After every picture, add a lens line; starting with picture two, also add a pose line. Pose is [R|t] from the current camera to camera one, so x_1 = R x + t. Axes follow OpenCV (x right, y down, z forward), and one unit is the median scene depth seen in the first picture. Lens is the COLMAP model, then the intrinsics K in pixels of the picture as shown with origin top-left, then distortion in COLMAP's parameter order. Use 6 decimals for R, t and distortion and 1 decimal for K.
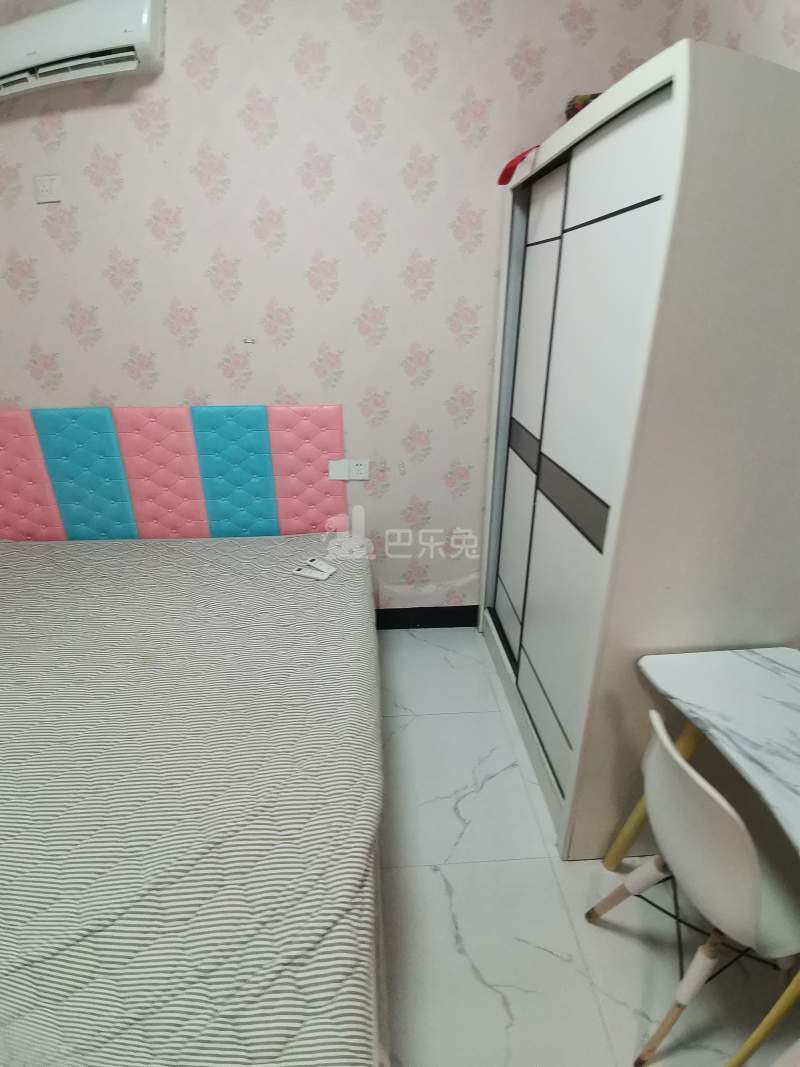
lens RADIAL K [[529.8, 0, 392.2], [0, 529.8, 533.4], [0, 0, 1]] dist [-0.000441, -0.000567]
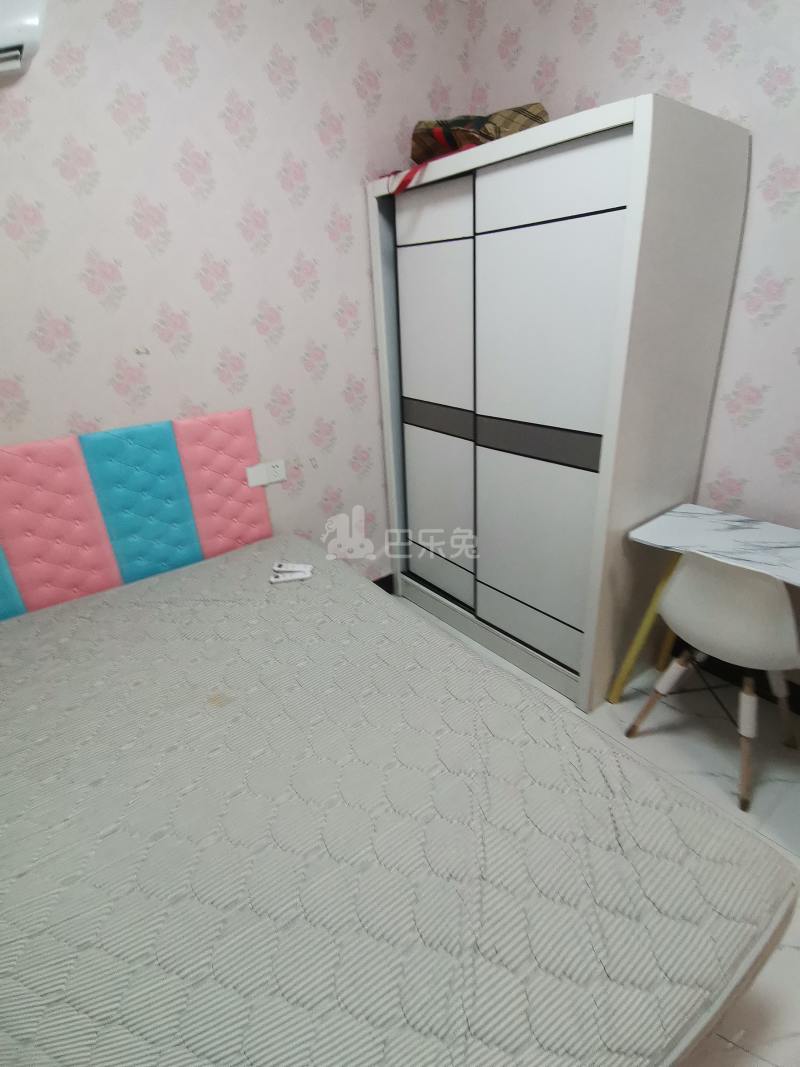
lens RADIAL K [[529.8, 0, 392.2], [0, 529.8, 533.4], [0, 0, 1]] dist [-0.000441, -0.000567]
pose [[0.838600, -0.254482, 0.481652, -0.402257], [0.262773, 0.963480, 0.051546, -0.002141], [-0.477179, 0.083339, 0.874845, 0.039690]]
